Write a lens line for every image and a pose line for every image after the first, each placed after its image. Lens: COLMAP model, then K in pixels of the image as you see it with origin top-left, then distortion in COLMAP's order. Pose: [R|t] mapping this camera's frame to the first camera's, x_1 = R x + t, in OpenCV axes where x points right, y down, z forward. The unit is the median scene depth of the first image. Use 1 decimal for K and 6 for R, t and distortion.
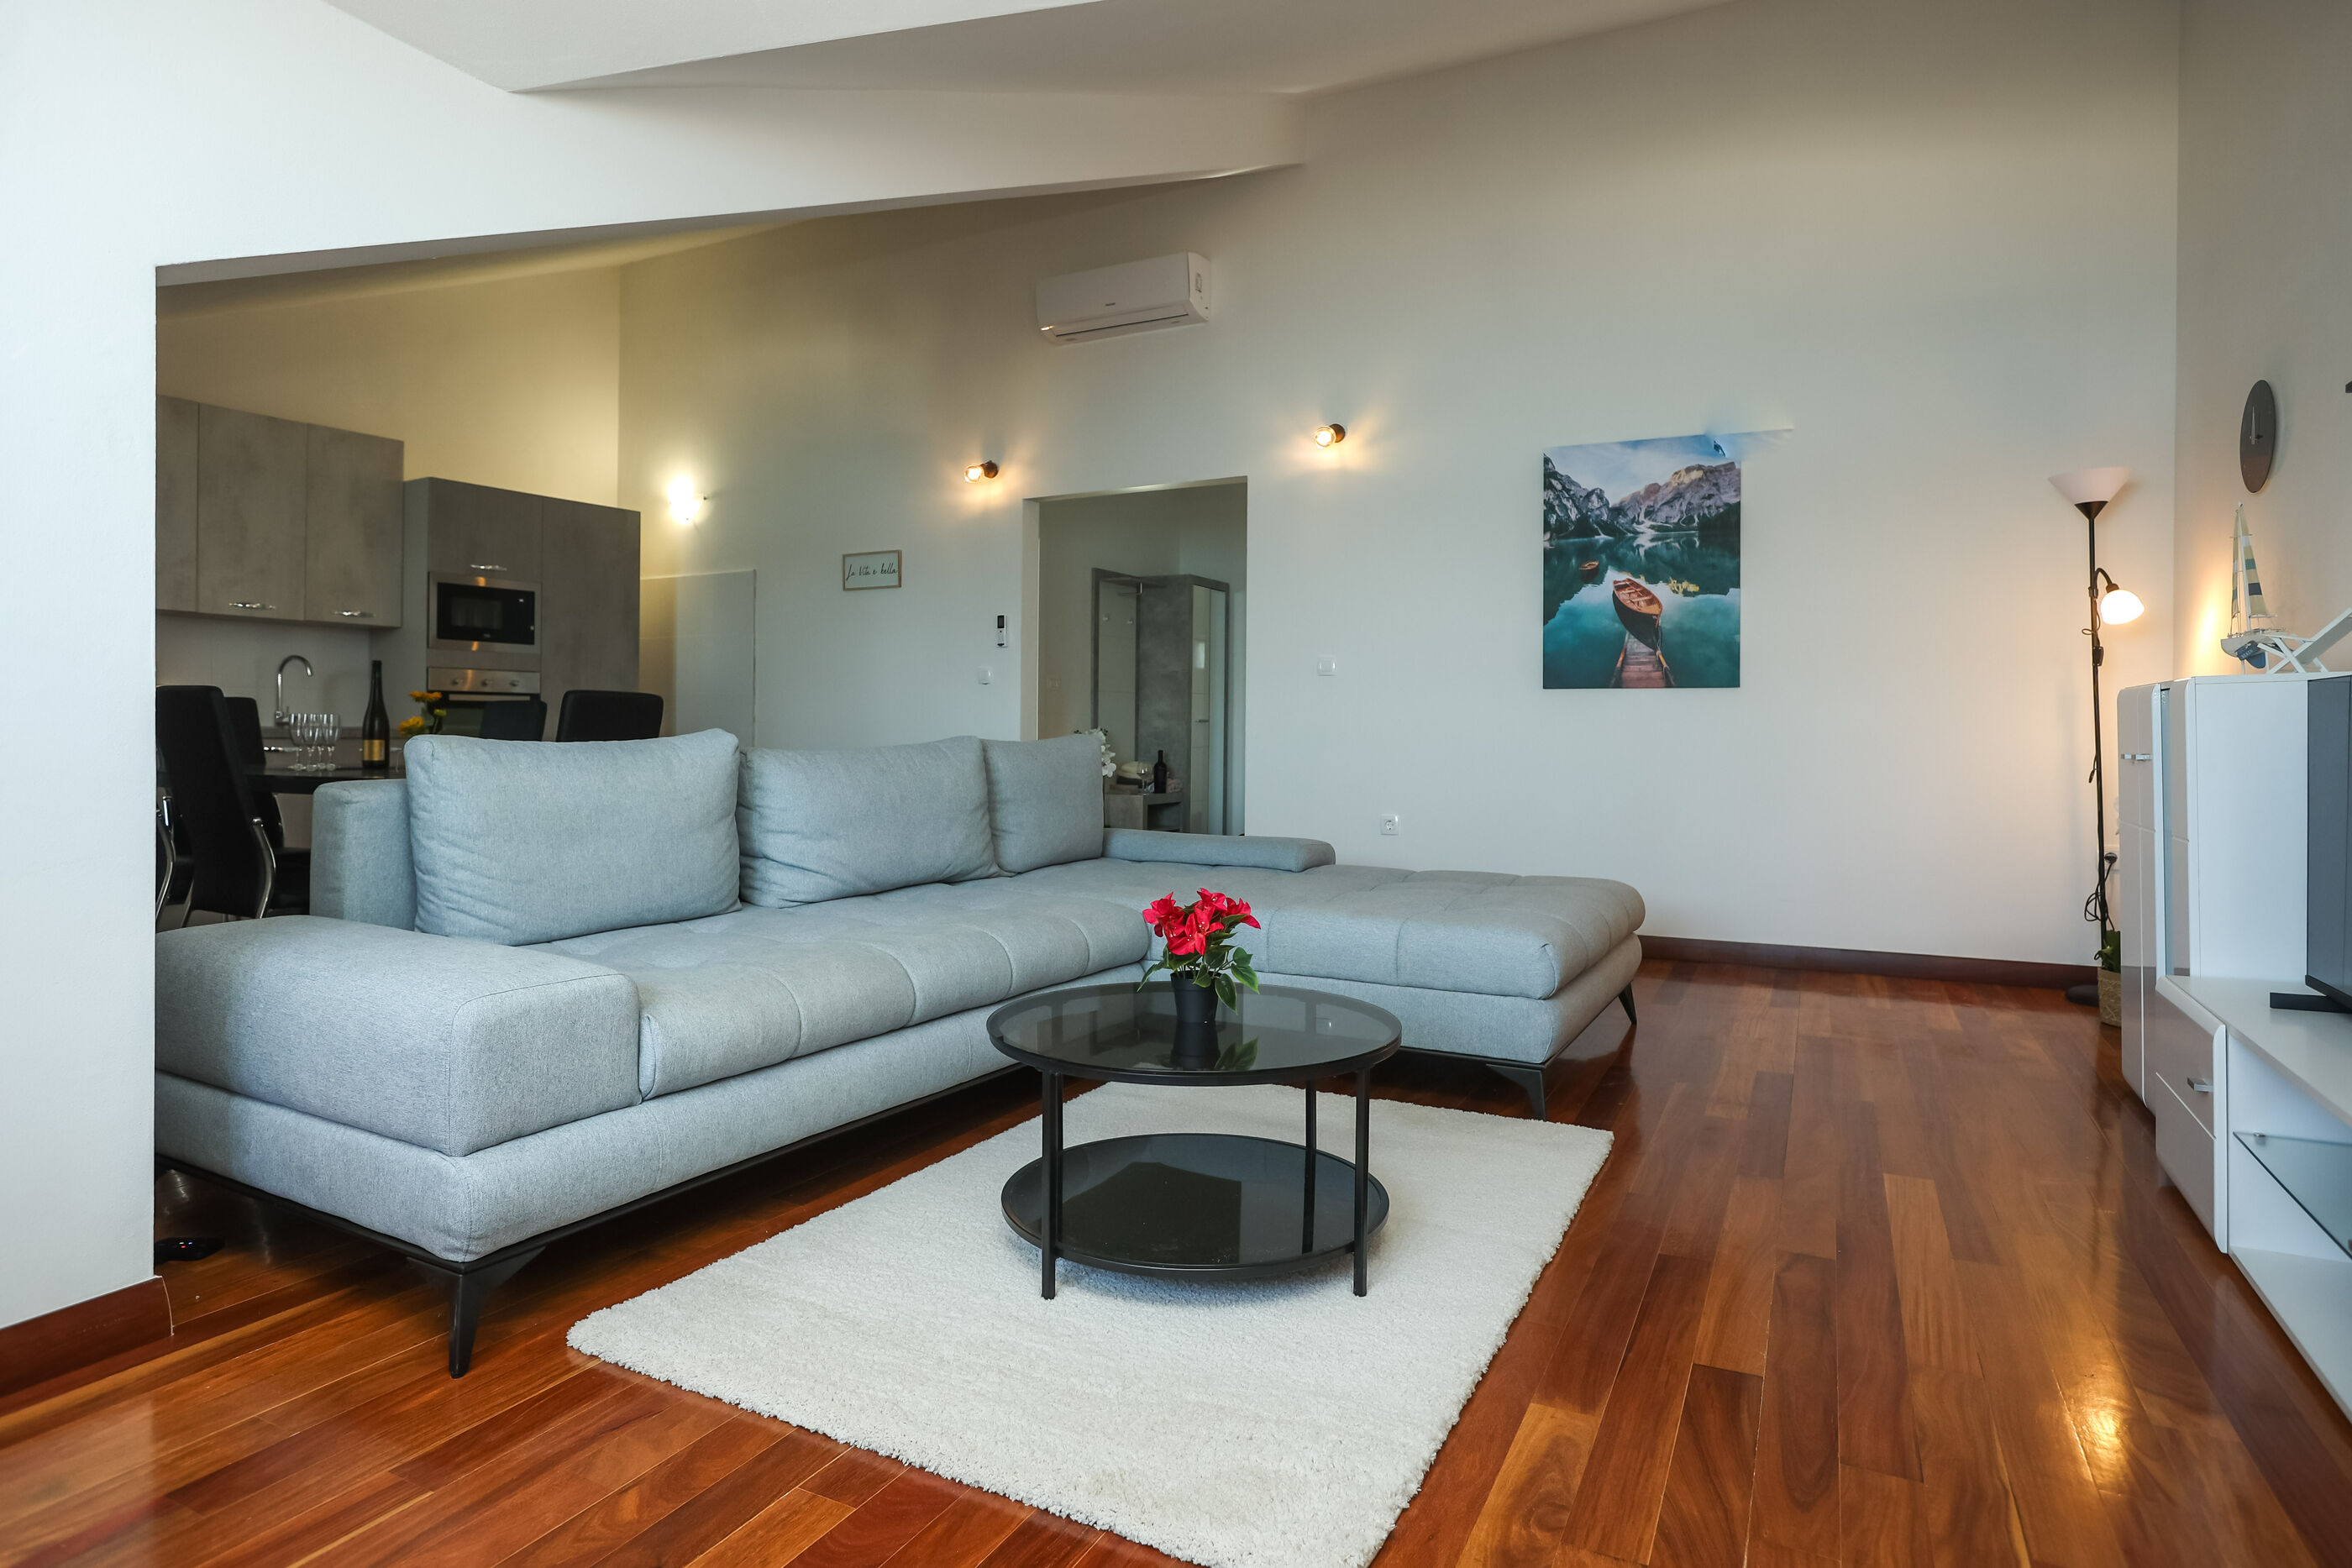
lens RADIAL K [[1277.1, 0, 1156.5], [0, 1277.1, 754.0], [0, 0, 1]] dist [-0.064552, 0.006295]
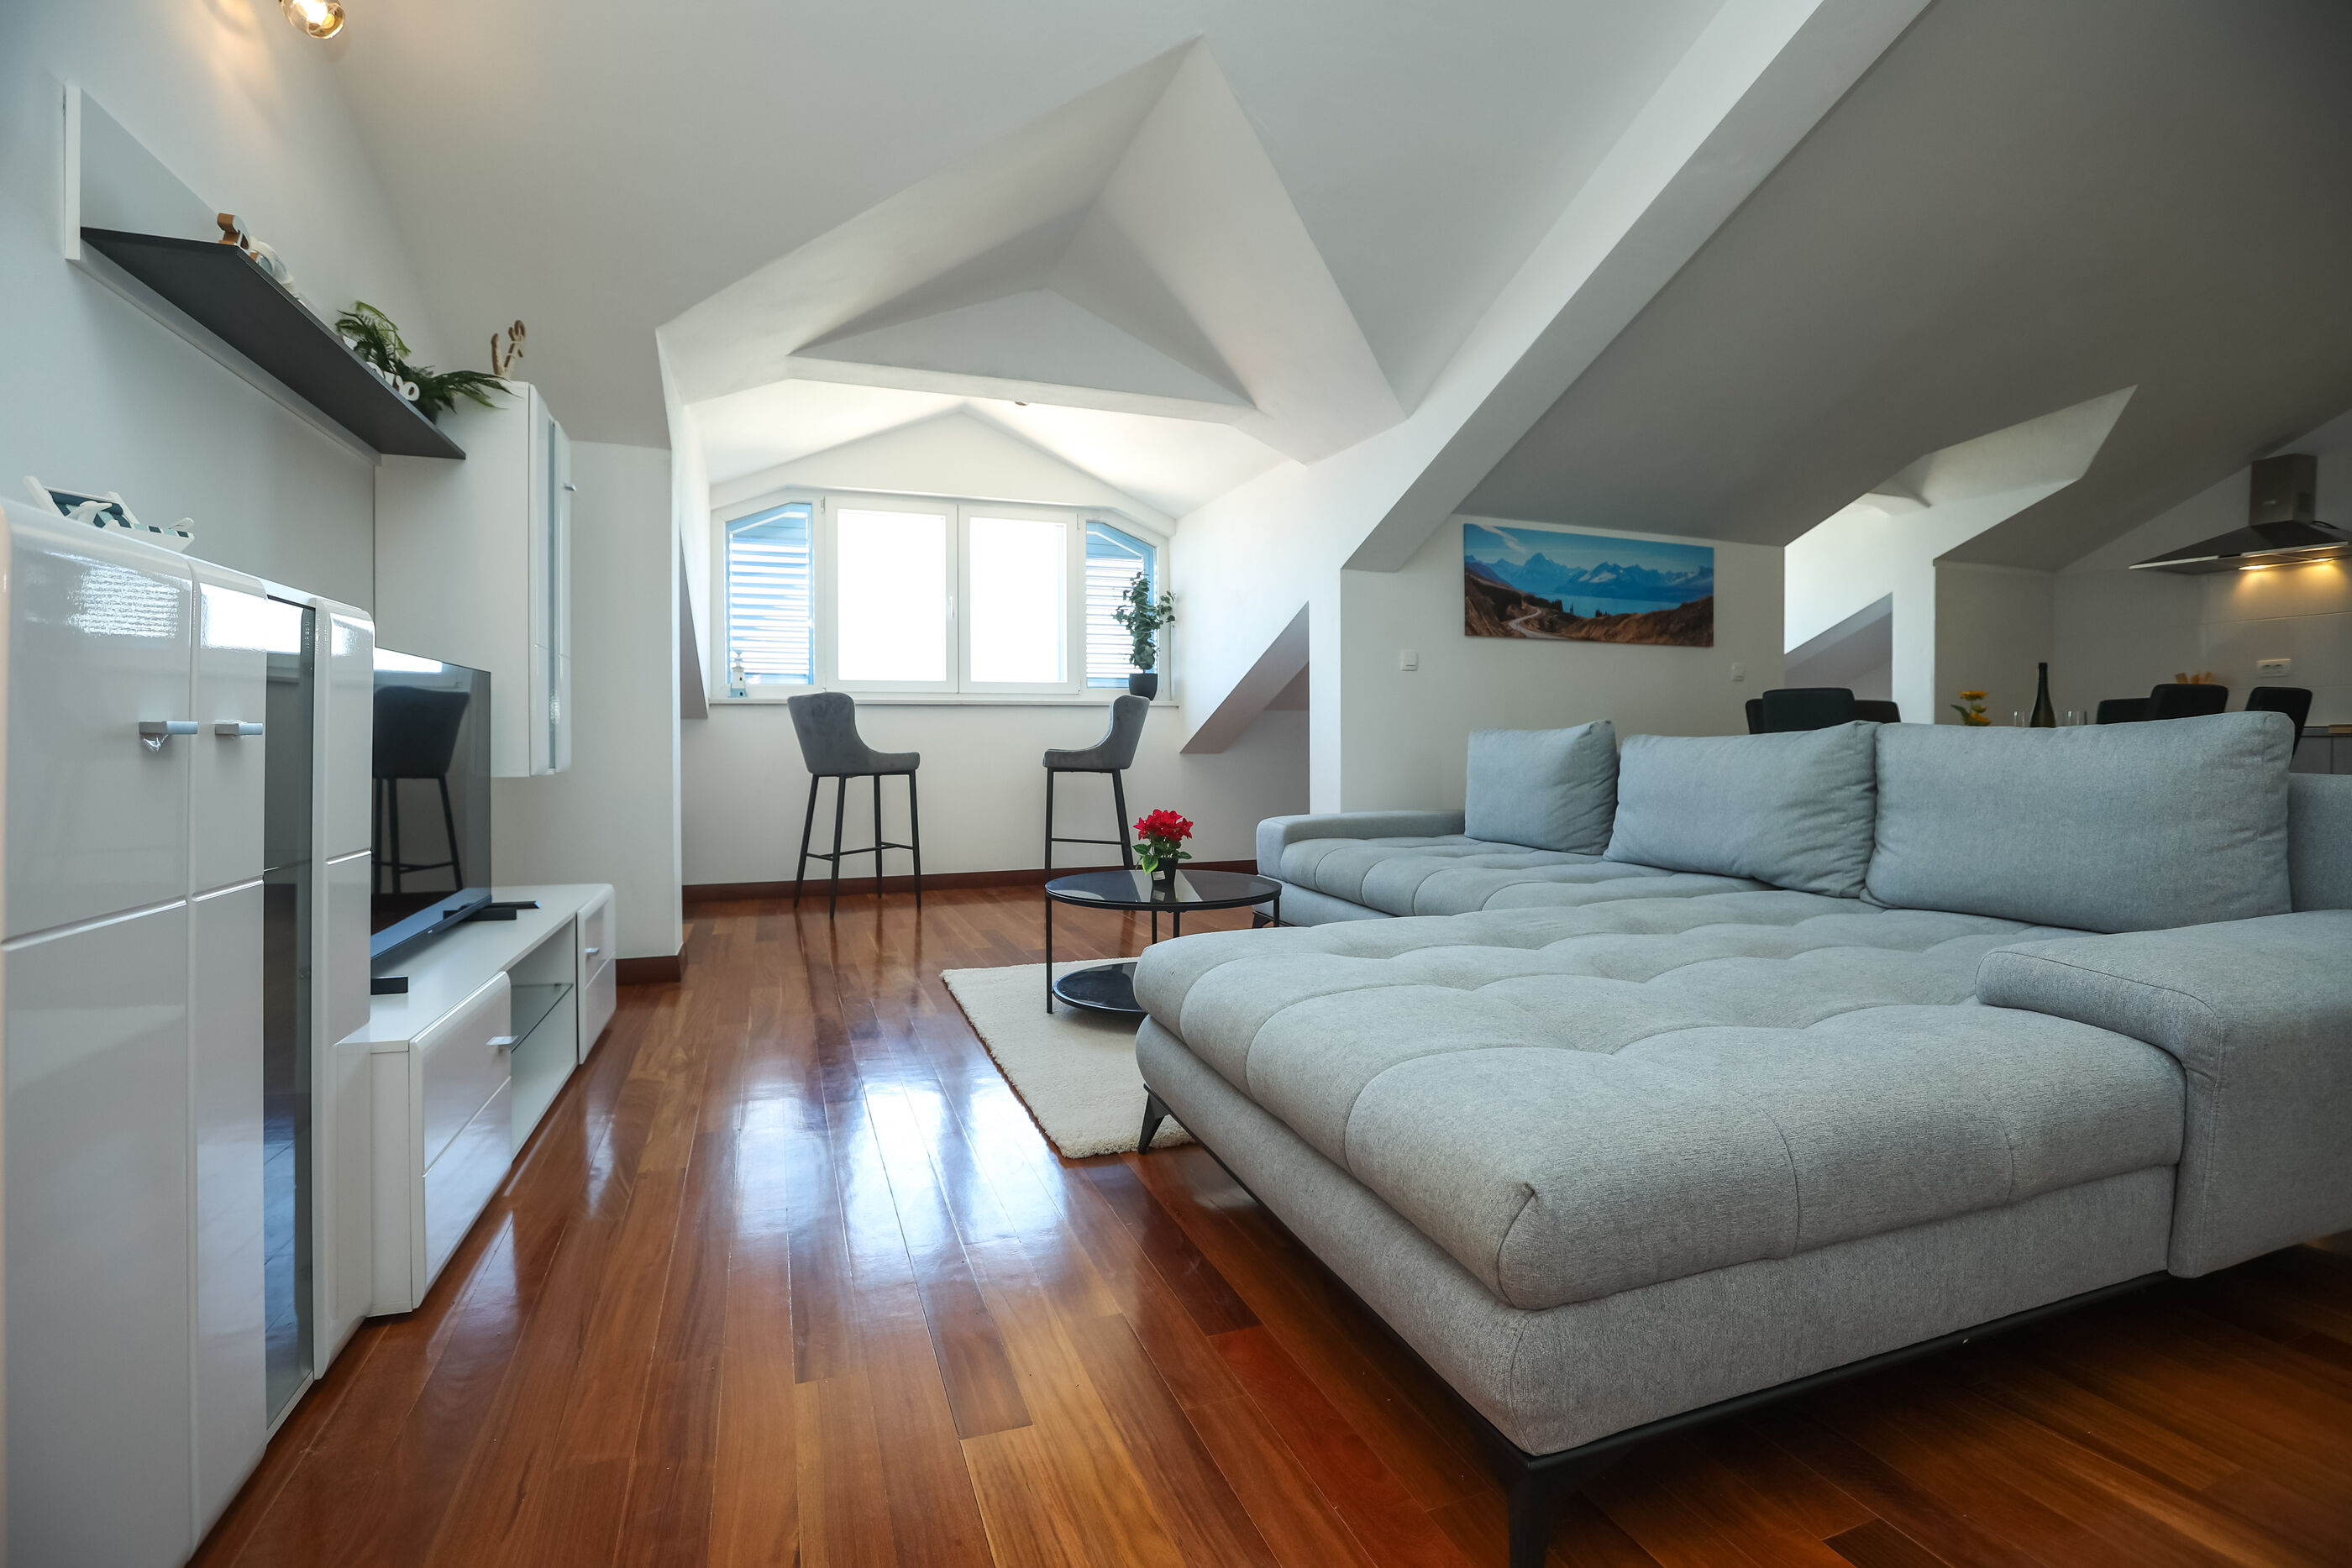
lens RADIAL K [[1086.0, 0, 1183.8], [0, 1086.0, 689.2], [0, 0, 1]] dist [-0.056552, 0.013618]
pose [[-0.666343, -0.040955, -0.744520, 0.474437], [-0.013884, 0.998999, -0.042528, 0.000937], [0.745517, -0.018001, -0.666244, 0.844259]]
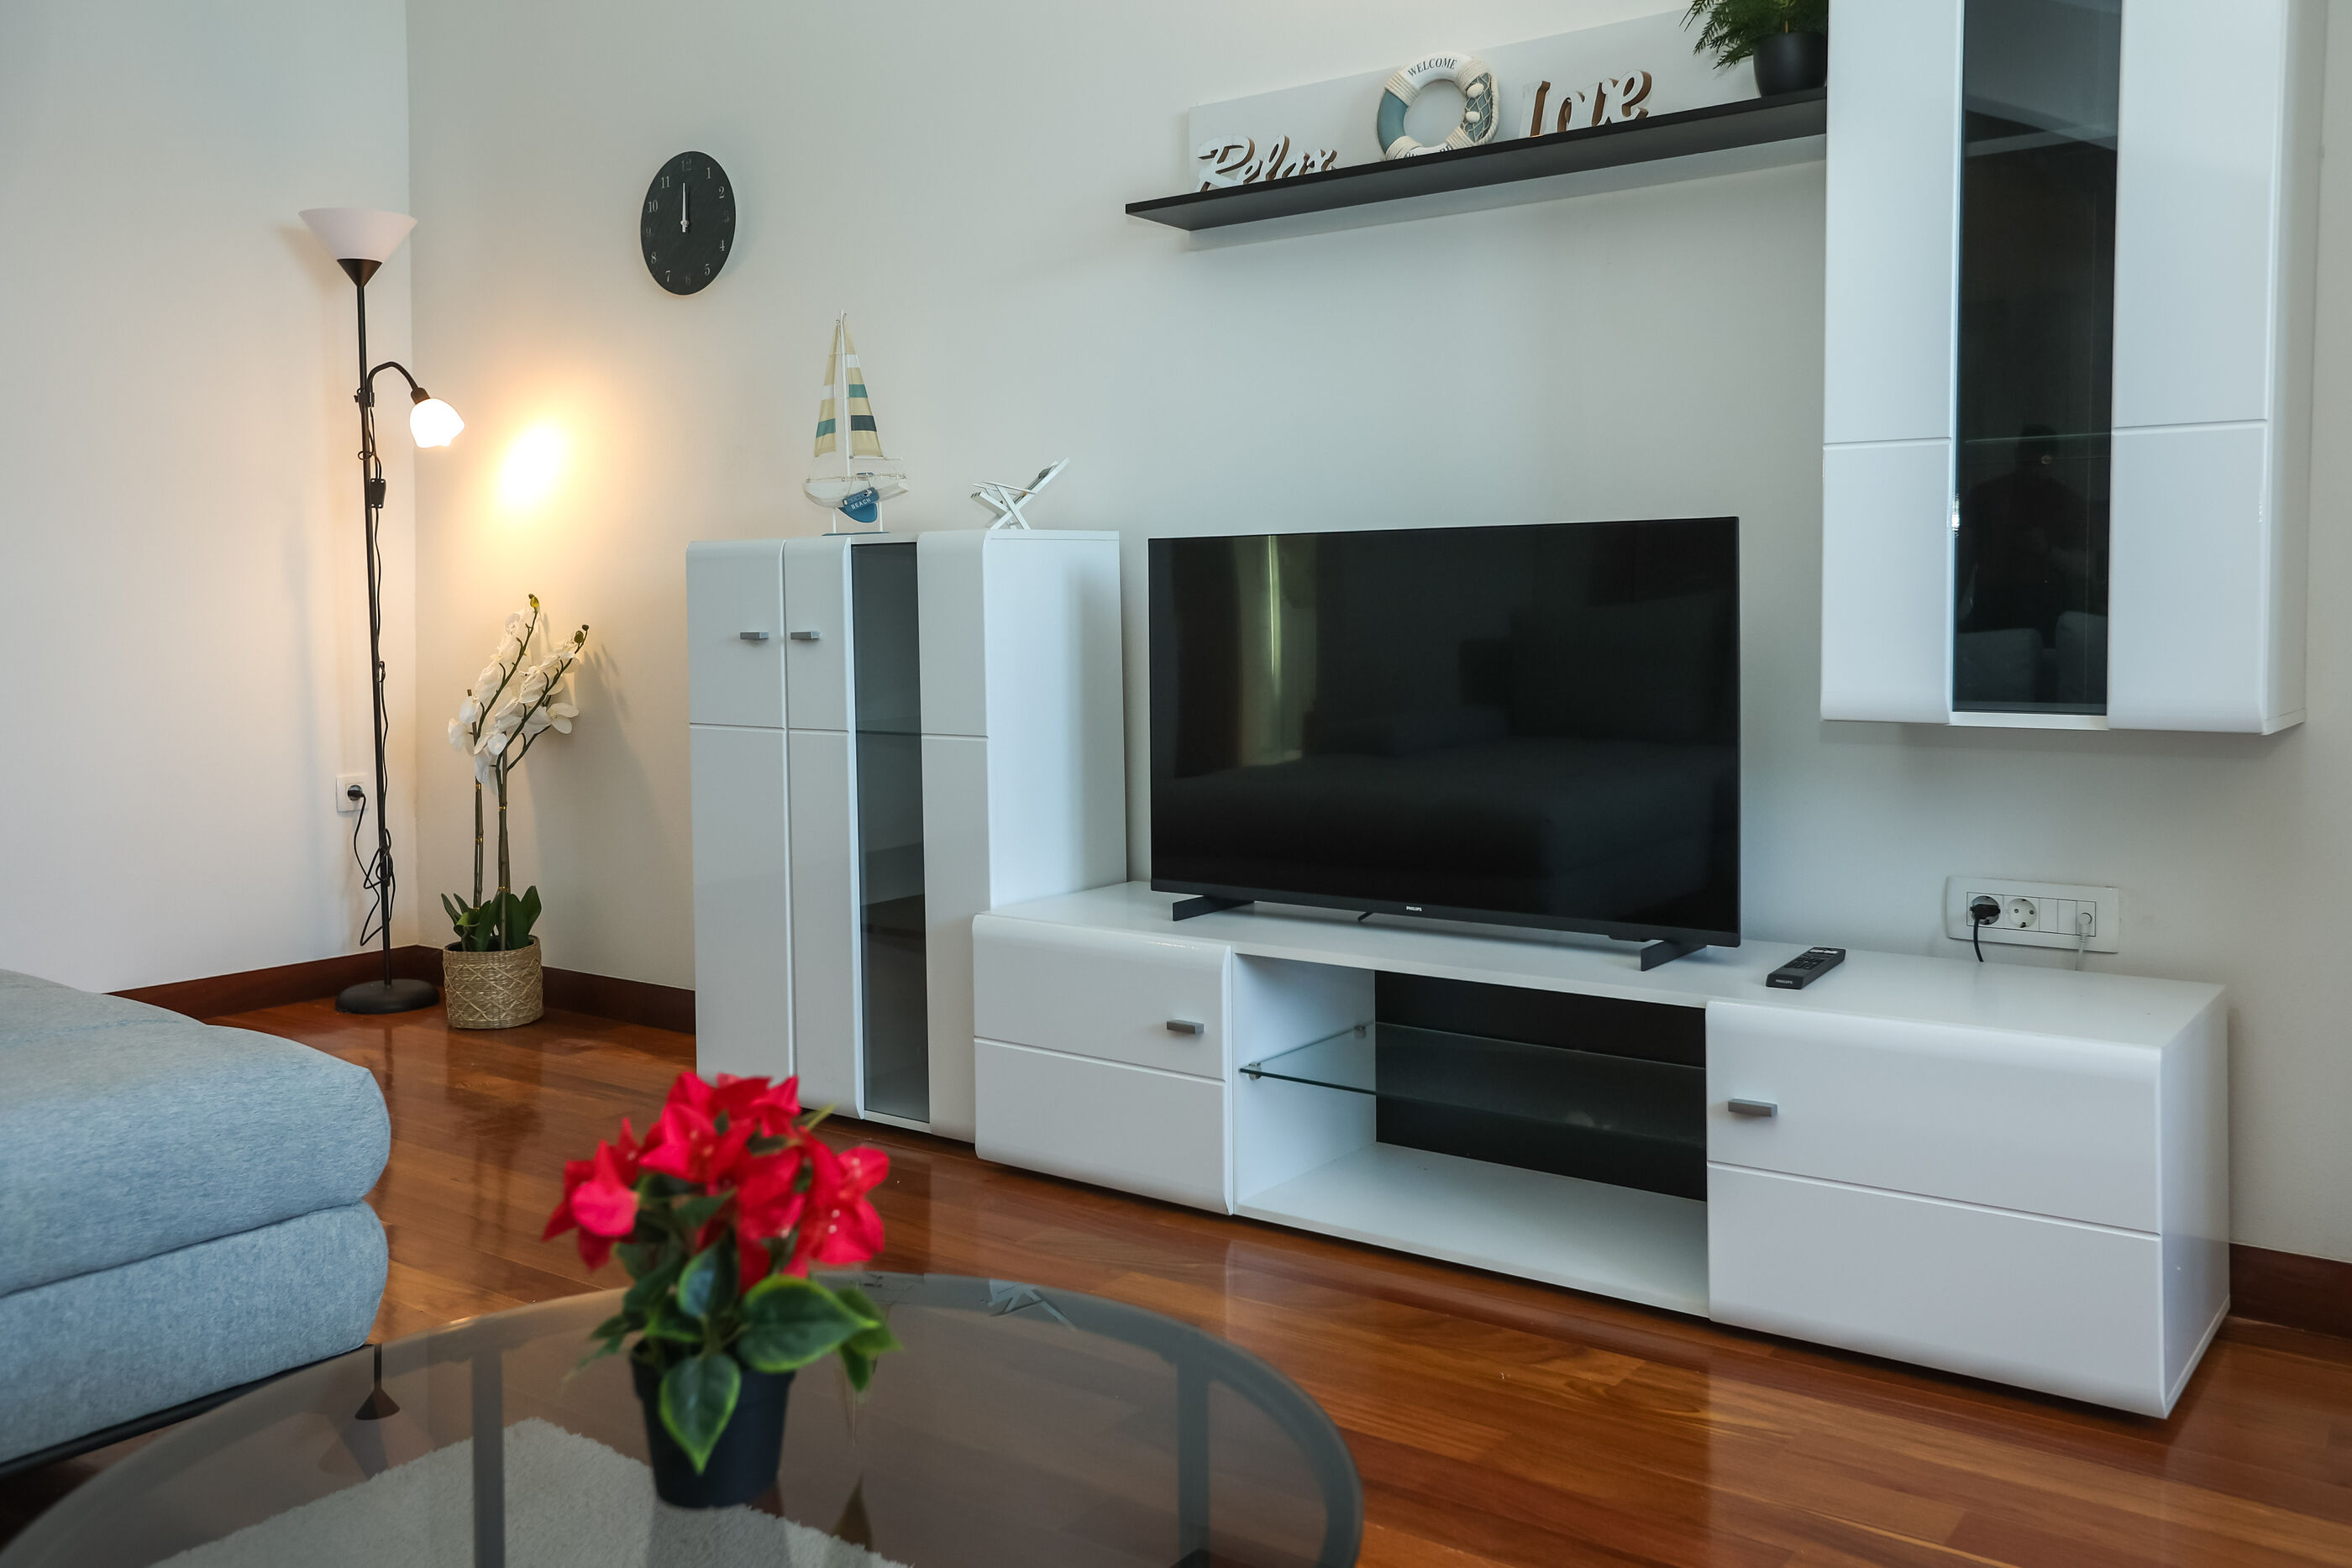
lens RADIAL K [[1901.5, 0, 1233.6], [0, 1901.5, 685.9], [0, 0, 1]] dist [0.010517, -0.002424]
pose [[0.130423, -0.039515, 0.990671, -0.168606], [0.022061, 0.999074, 0.036946, -0.002429], [-0.991213, 0.017037, 0.131173, 0.330718]]
